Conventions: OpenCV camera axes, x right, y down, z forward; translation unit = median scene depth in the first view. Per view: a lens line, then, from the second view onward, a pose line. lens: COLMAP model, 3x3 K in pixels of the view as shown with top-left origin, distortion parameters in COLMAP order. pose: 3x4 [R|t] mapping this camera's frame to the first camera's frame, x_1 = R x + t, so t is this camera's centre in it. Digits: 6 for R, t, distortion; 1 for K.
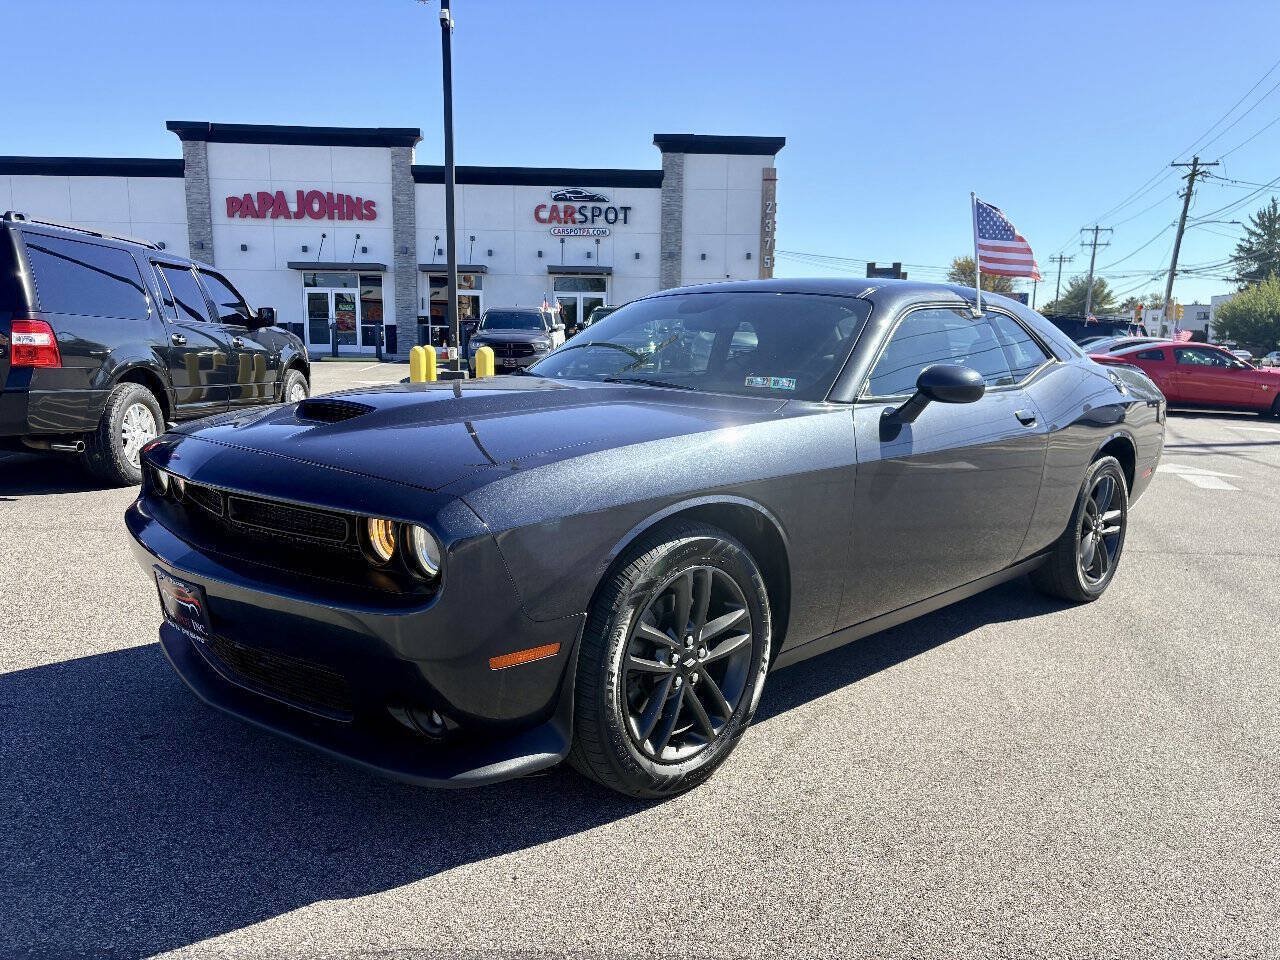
lens RADIAL K [[958.1, 0, 643.7], [0, 958.1, 484.5], [0, 0, 1]] dist [0.056949, -0.066135]
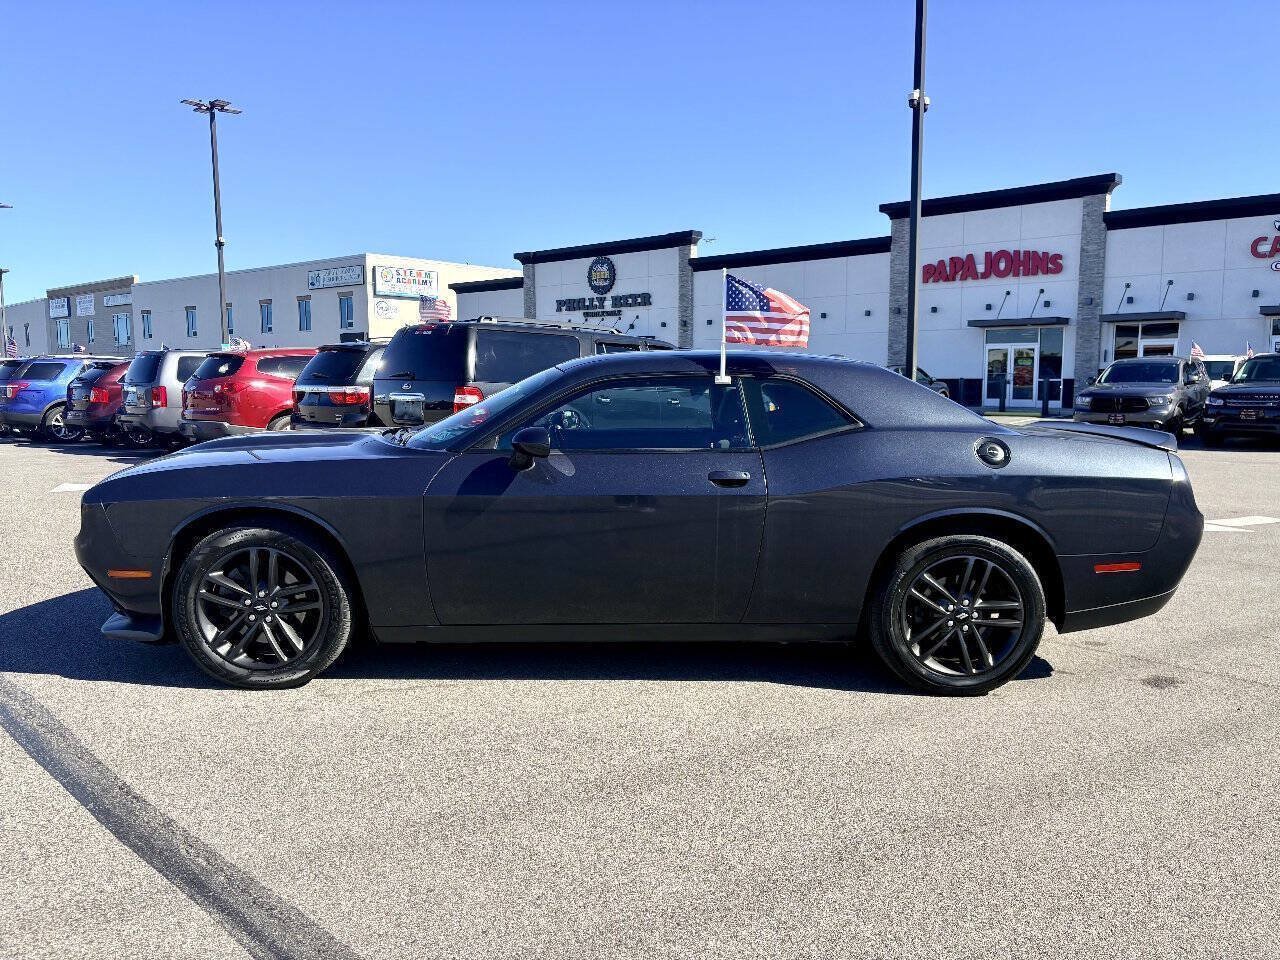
lens RADIAL K [[958.1, 0, 643.7], [0, 958.1, 484.5], [0, 0, 1]] dist [0.056949, -0.066135]
pose [[0.713832, 0.065087, -0.697286, 0.118175], [-0.102905, 0.994613, -0.012506, -0.004601], [0.692716, 0.080682, 0.716684, 0.020668]]
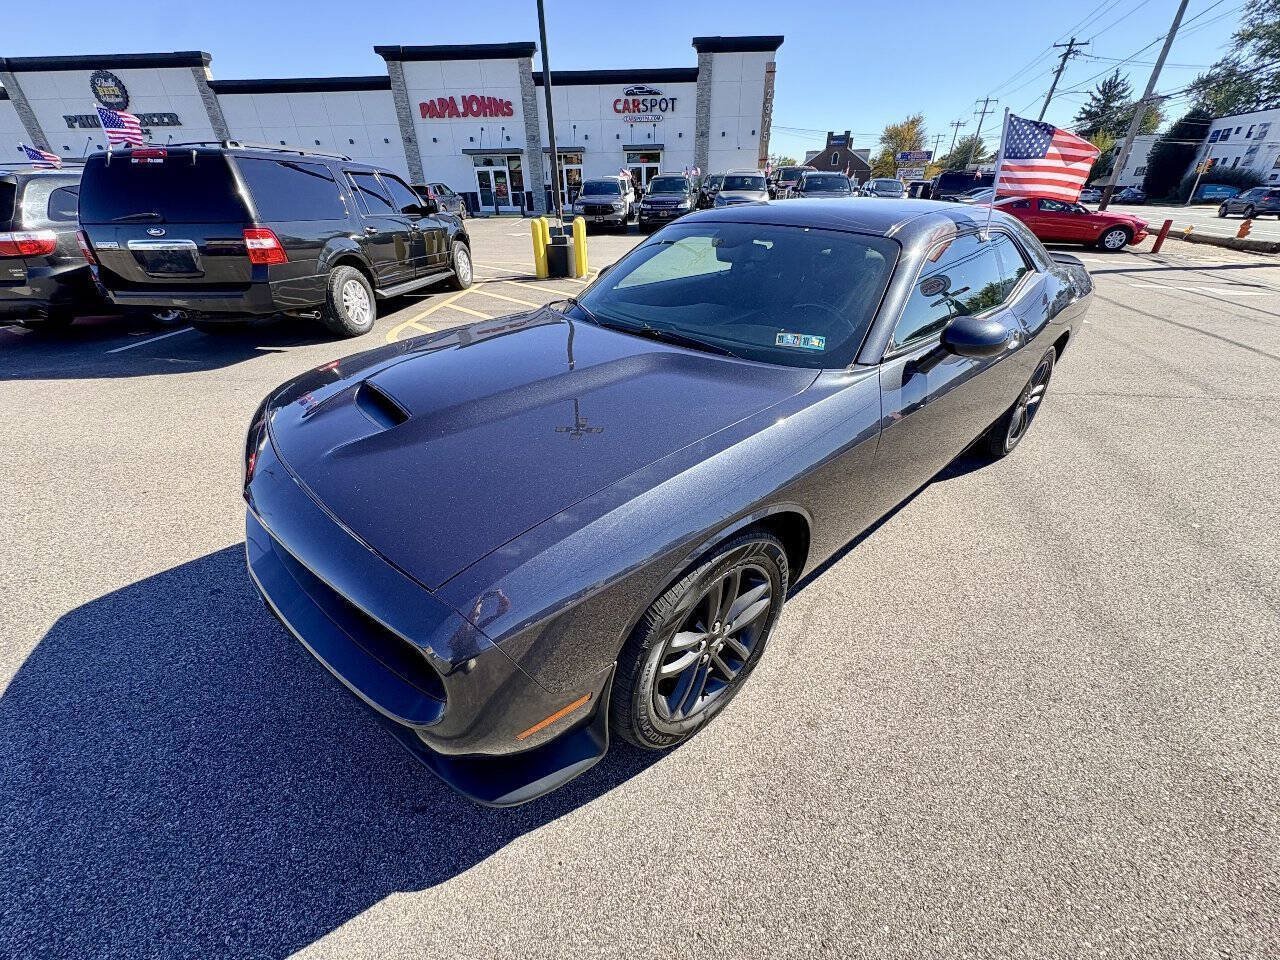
lens RADIAL K [[508.0, 0, 640.0], [0, 508.0, 480.0], [0, 0, 1]] dist [-0.000680, 0.000326]
pose [[0.996848, 0.013886, -0.078113, 0.000189], [0.015124, 0.933250, 0.358910, -0.015414], [0.077882, -0.358960, 0.930098, 0.038245]]
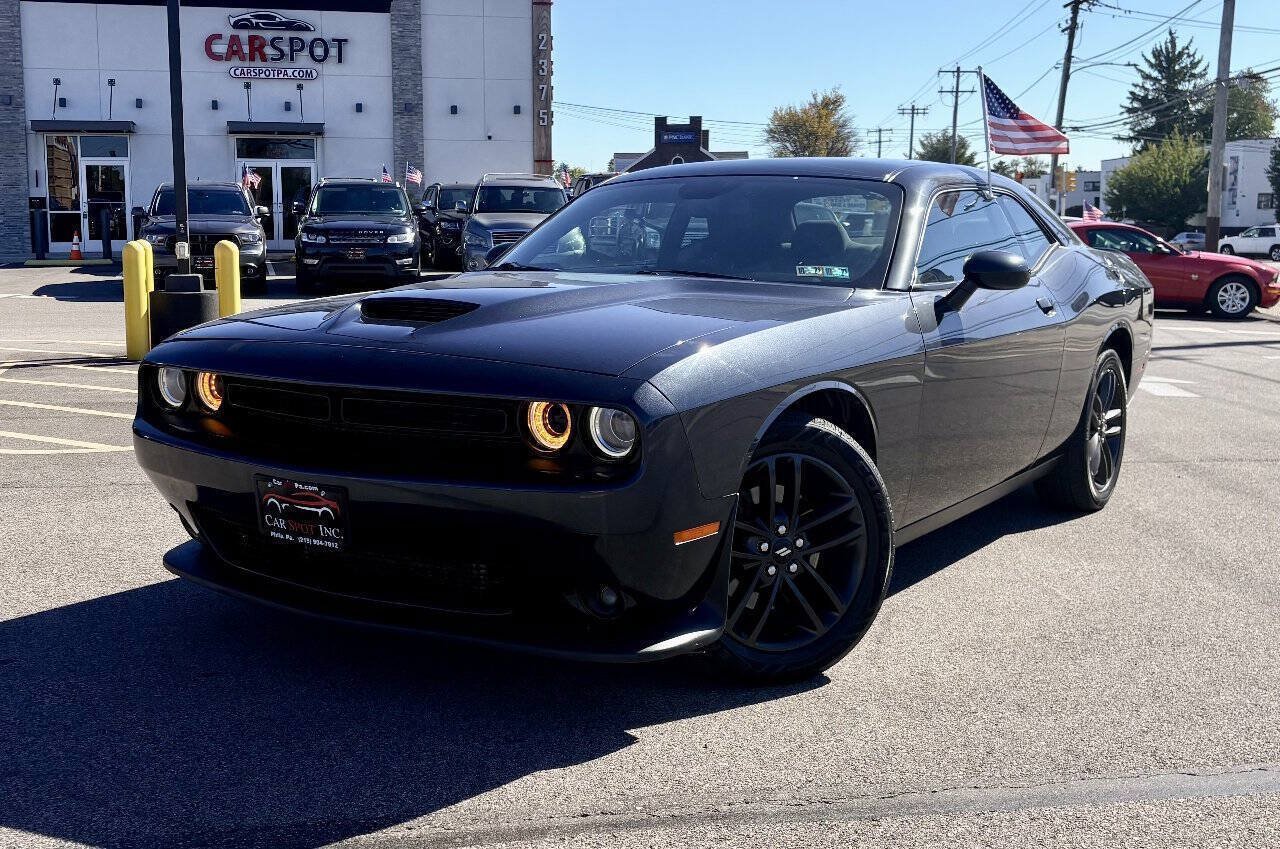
lens RADIAL K [[1404.1, 0, 586.1], [0, 1404.1, 390.6], [0, 0, 1]] dist [0.139708, -0.372857]
pose [[0.983874, -0.034502, 0.175502, -0.032866], [0.040422, 0.998724, -0.030267, 0.004187], [-0.174234, 0.036874, 0.984014, -0.031436]]
